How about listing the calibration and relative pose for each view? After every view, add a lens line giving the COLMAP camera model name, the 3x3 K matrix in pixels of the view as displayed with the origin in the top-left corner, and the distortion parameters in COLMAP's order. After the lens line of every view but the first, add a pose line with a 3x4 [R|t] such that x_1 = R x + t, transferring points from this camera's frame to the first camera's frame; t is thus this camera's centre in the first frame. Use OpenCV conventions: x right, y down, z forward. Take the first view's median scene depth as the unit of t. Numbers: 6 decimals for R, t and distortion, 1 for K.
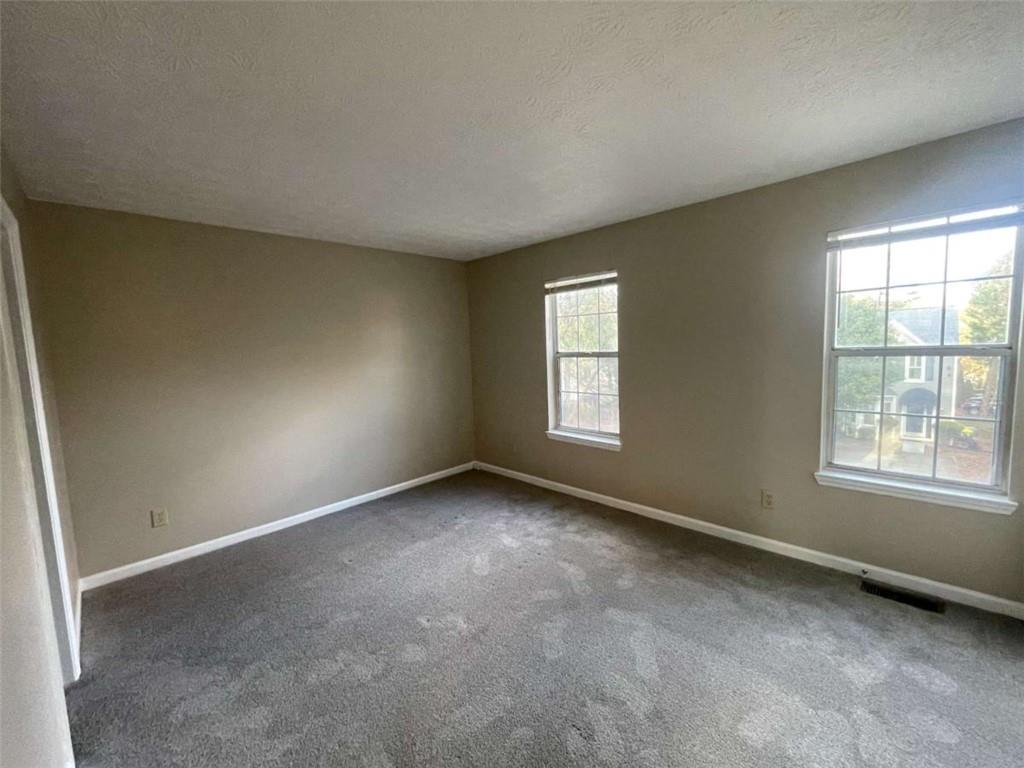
lens RADIAL K [[408.4, 0, 540.4], [0, 408.4, 381.5], [0, 0, 1]] dist [0.000157, 0.000001]
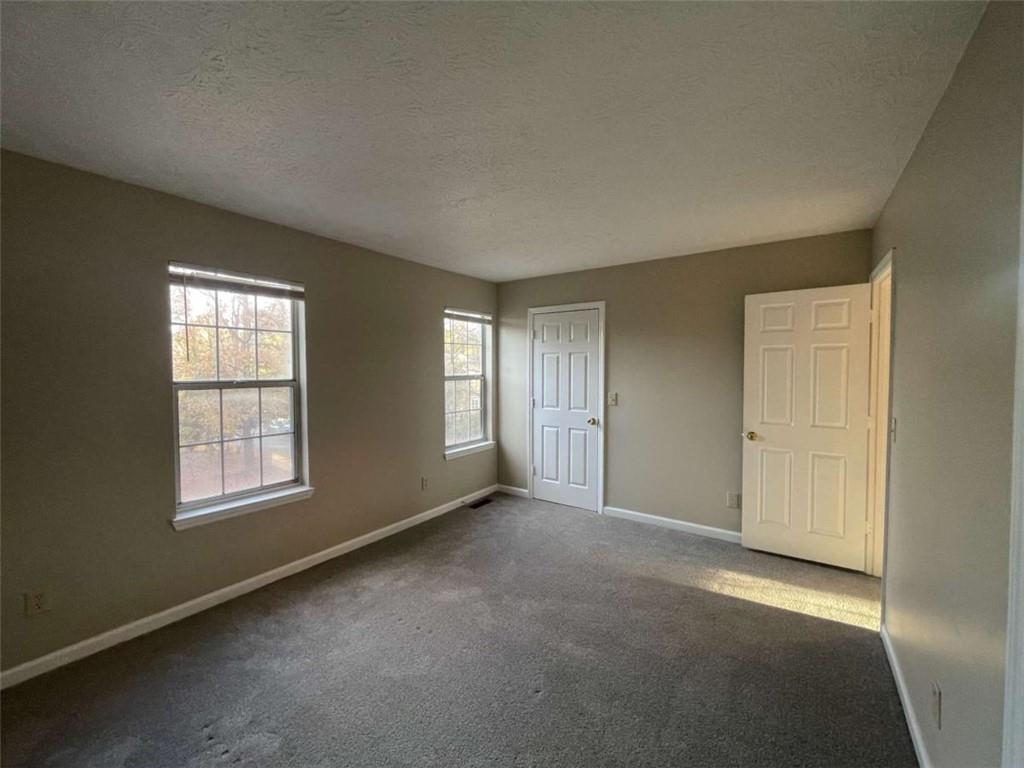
lens RADIAL K [[408.4, 0, 540.4], [0, 408.4, 381.5], [0, 0, 1]] dist [0.000157, 0.000001]
pose [[-0.154345, 0.000903, 0.988017, -0.710117], [0.096503, 0.995232, 0.014165, -0.032195], [-0.983293, 0.097532, -0.153696, 0.636375]]
